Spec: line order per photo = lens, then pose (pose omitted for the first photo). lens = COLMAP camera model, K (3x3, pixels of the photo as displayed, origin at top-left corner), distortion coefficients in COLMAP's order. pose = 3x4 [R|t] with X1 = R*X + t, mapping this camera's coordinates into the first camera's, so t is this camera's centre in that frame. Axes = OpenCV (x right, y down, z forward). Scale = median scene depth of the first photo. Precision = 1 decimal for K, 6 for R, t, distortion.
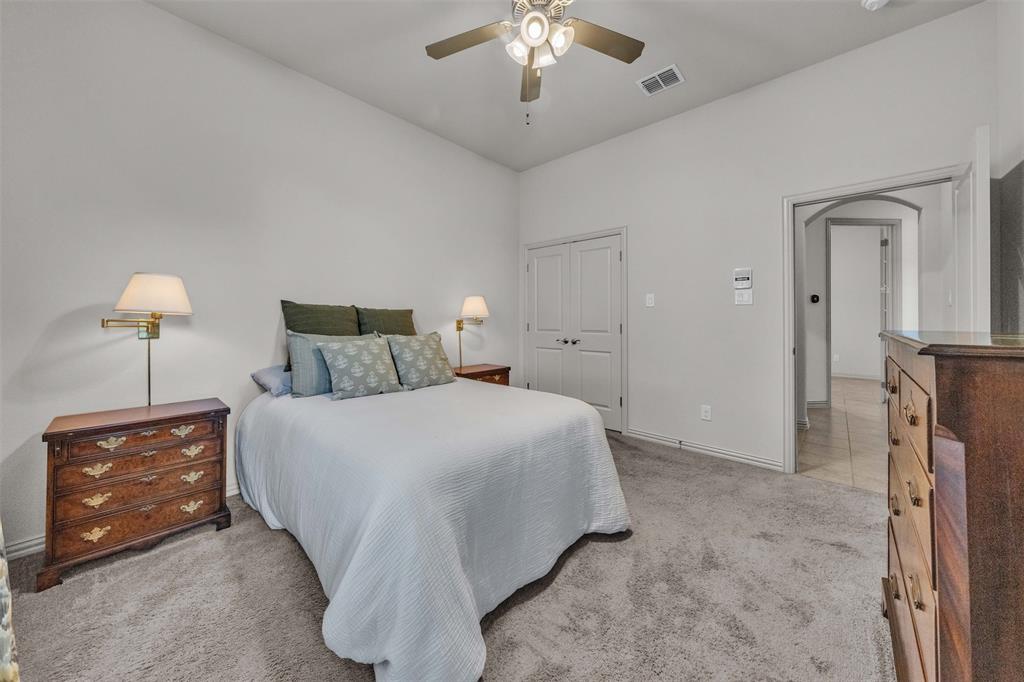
lens RADIAL K [[382.9, 0, 510.2], [0, 382.9, 306.2], [0, 0, 1]] dist [0.001395, 0.000074]
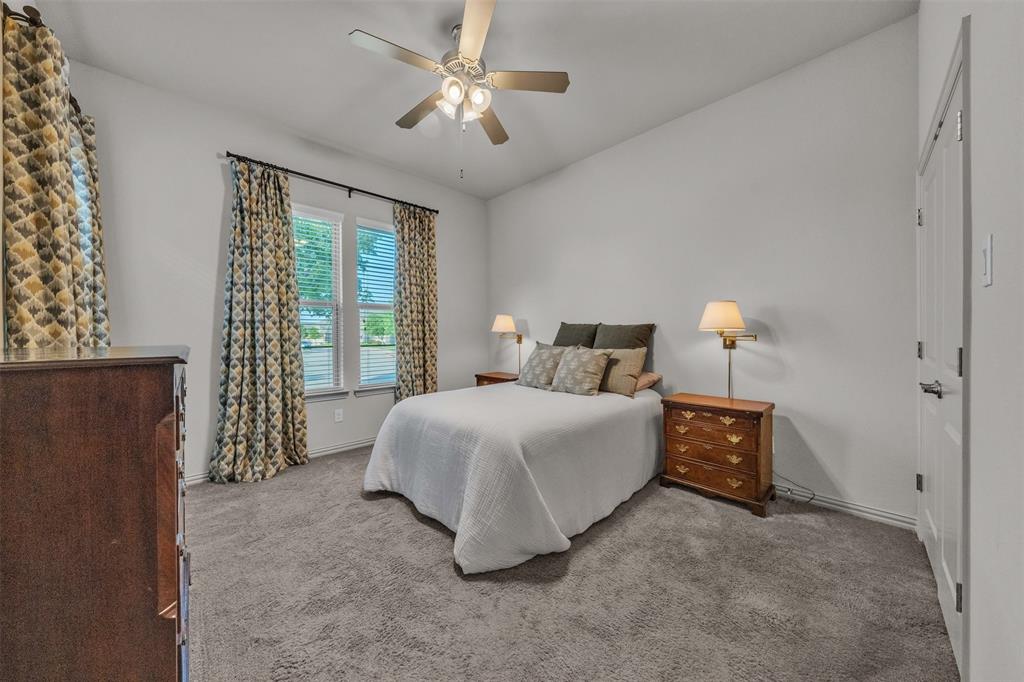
lens RADIAL K [[349.0, 0, 512.3], [0, 349.0, 329.4], [0, 0, 1]] dist [-0.000498, -0.000030]
pose [[-0.072659, -0.011726, -0.997288, 0.597903], [0.038727, 0.999144, -0.014569, 0.018575], [0.996605, -0.039681, -0.072142, 0.631124]]
